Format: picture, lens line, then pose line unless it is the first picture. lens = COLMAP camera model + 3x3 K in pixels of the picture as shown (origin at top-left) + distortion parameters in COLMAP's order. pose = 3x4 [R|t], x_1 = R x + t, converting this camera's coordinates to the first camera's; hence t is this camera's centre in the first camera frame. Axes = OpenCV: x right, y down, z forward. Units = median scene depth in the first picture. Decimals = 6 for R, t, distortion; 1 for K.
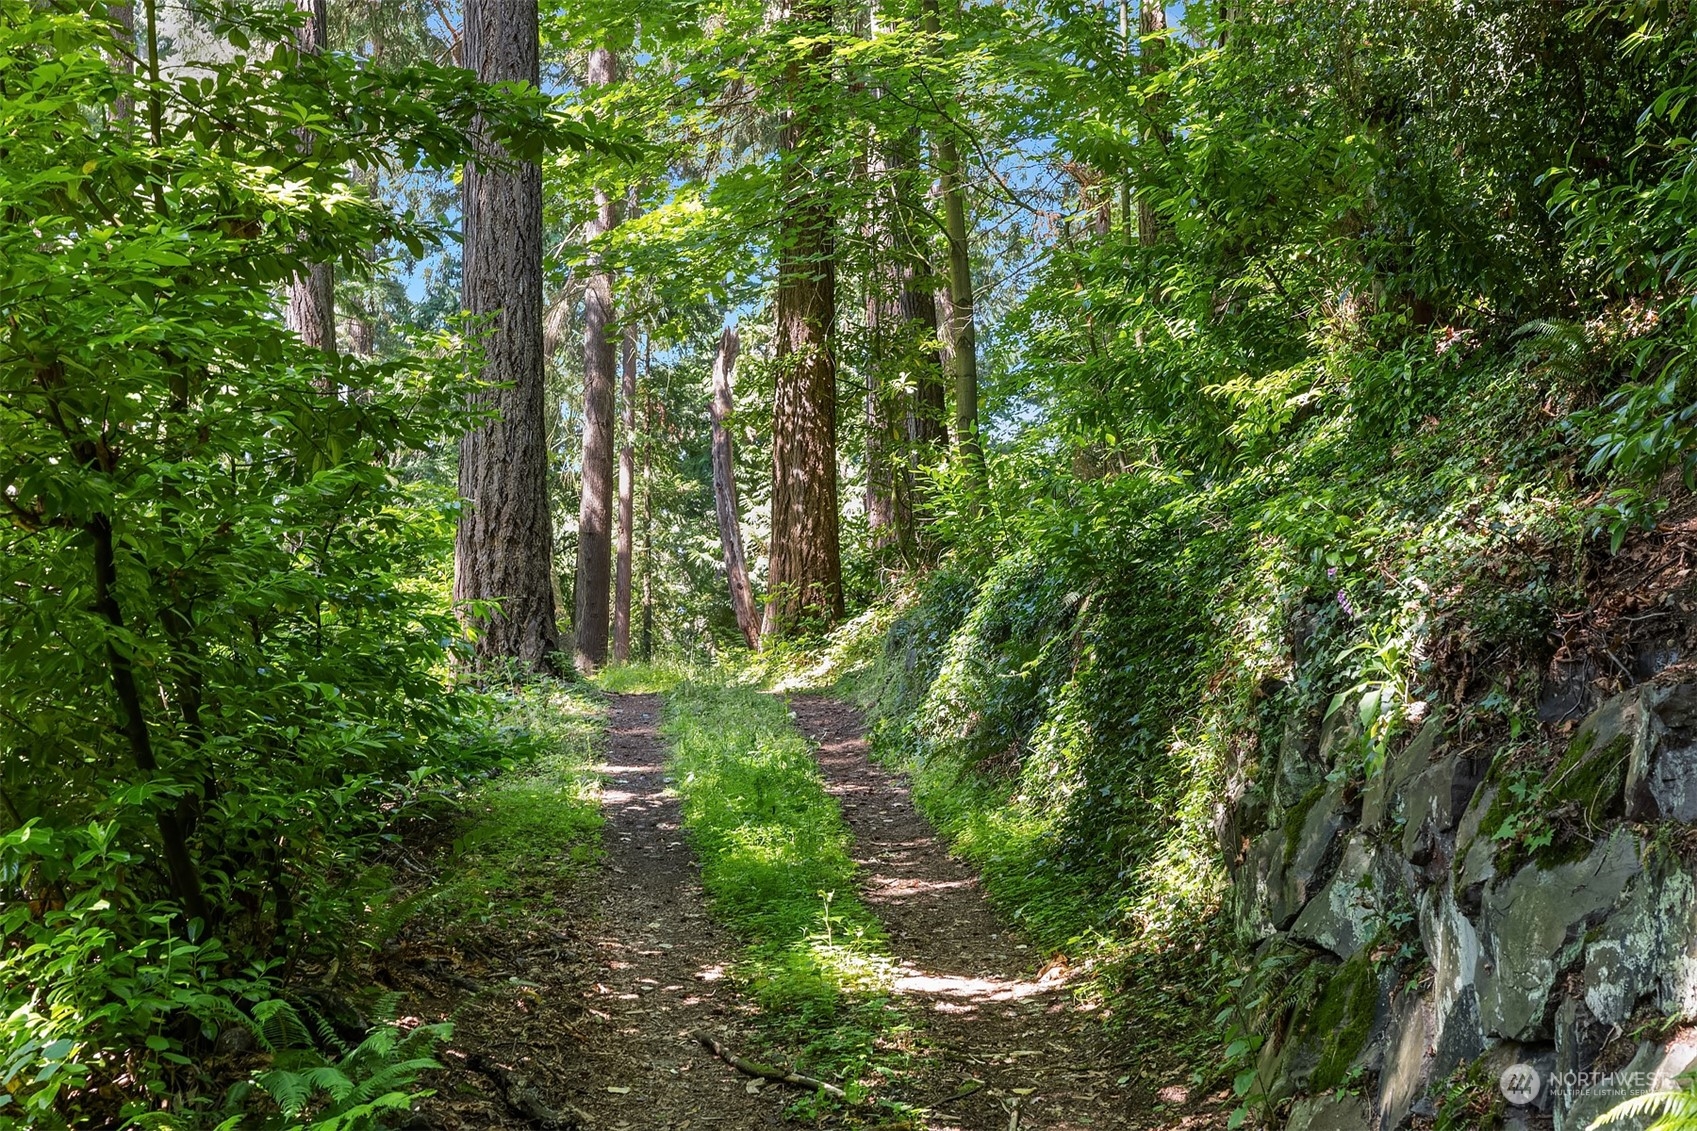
lens RADIAL K [[3111.7, 0, 848.5], [0, 3111.7, 565.5], [0, 0, 1]] dist [0.041146, -0.057799]
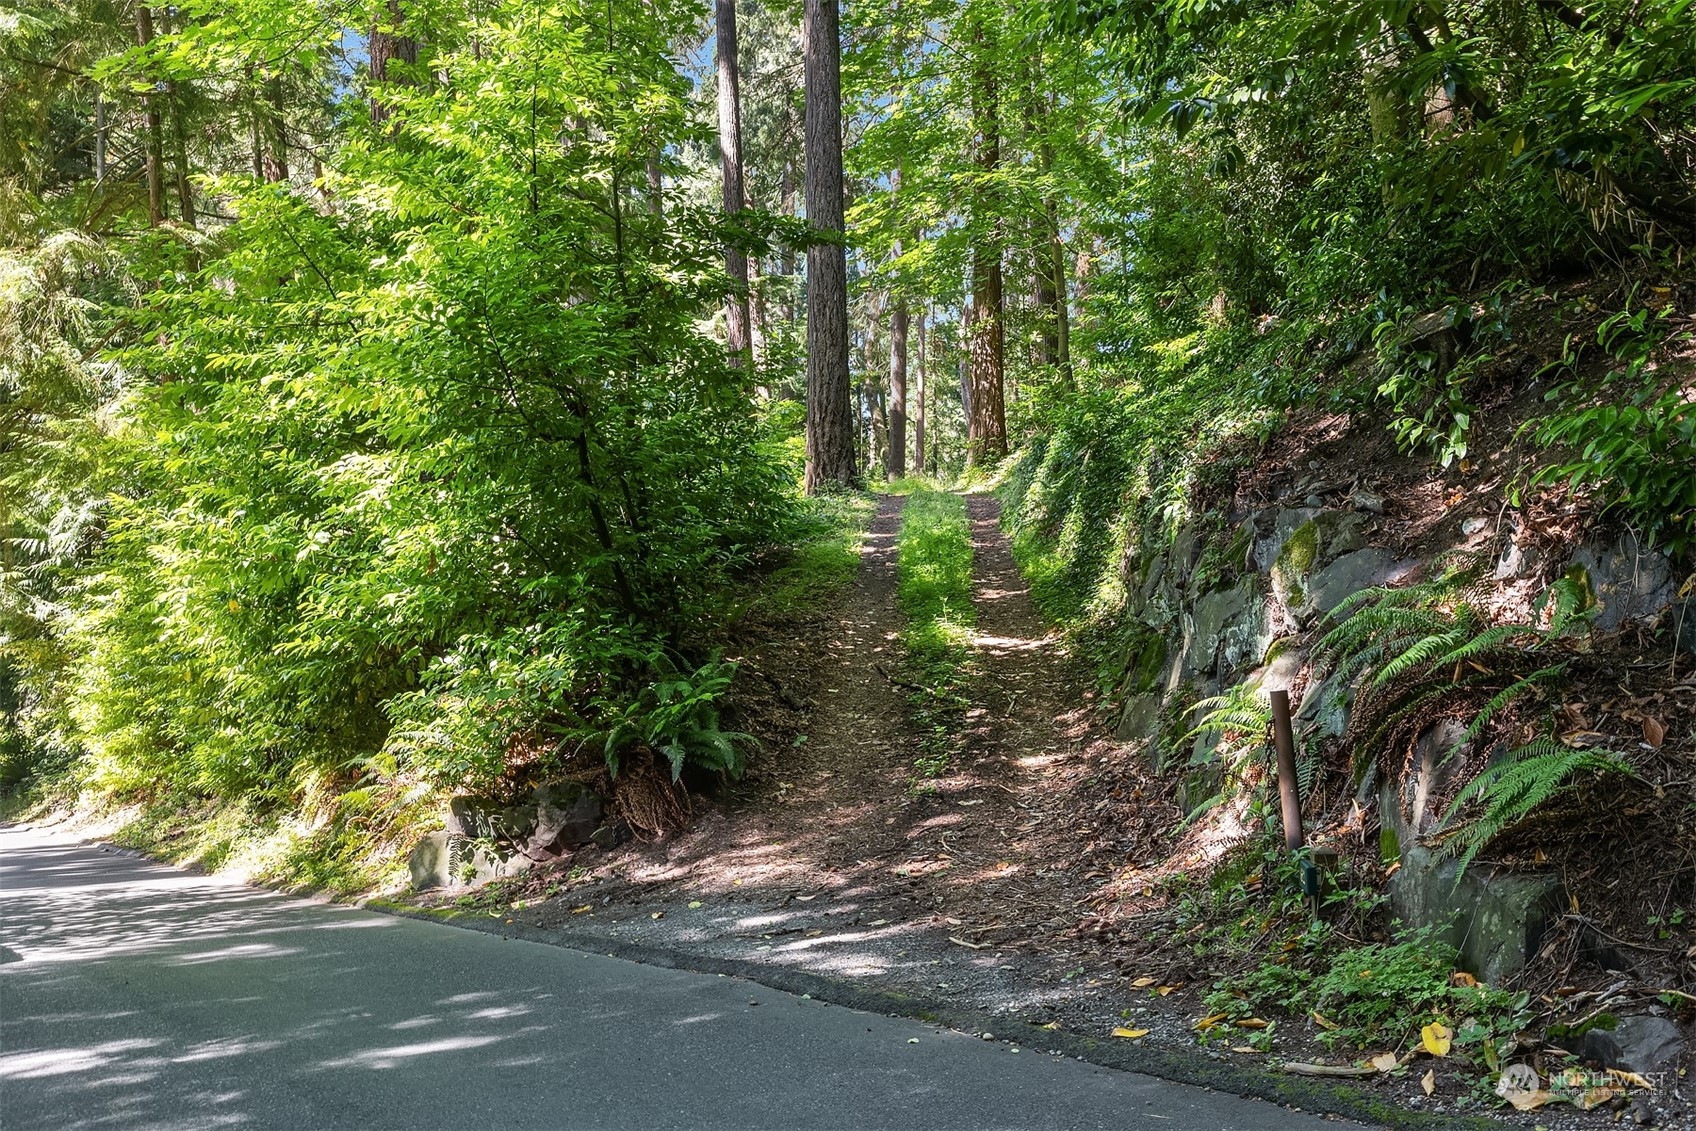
lens RADIAL K [[1590.9, 0, 848.0], [0, 1590.9, 565.5], [0, 0, 1]] dist [0.005630, -0.000657]
pose [[0.991187, -0.007124, -0.132280, 0.070145], [0.019264, 0.995689, 0.090729, -0.016152], [0.131064, -0.092477, 0.987051, -0.072833]]
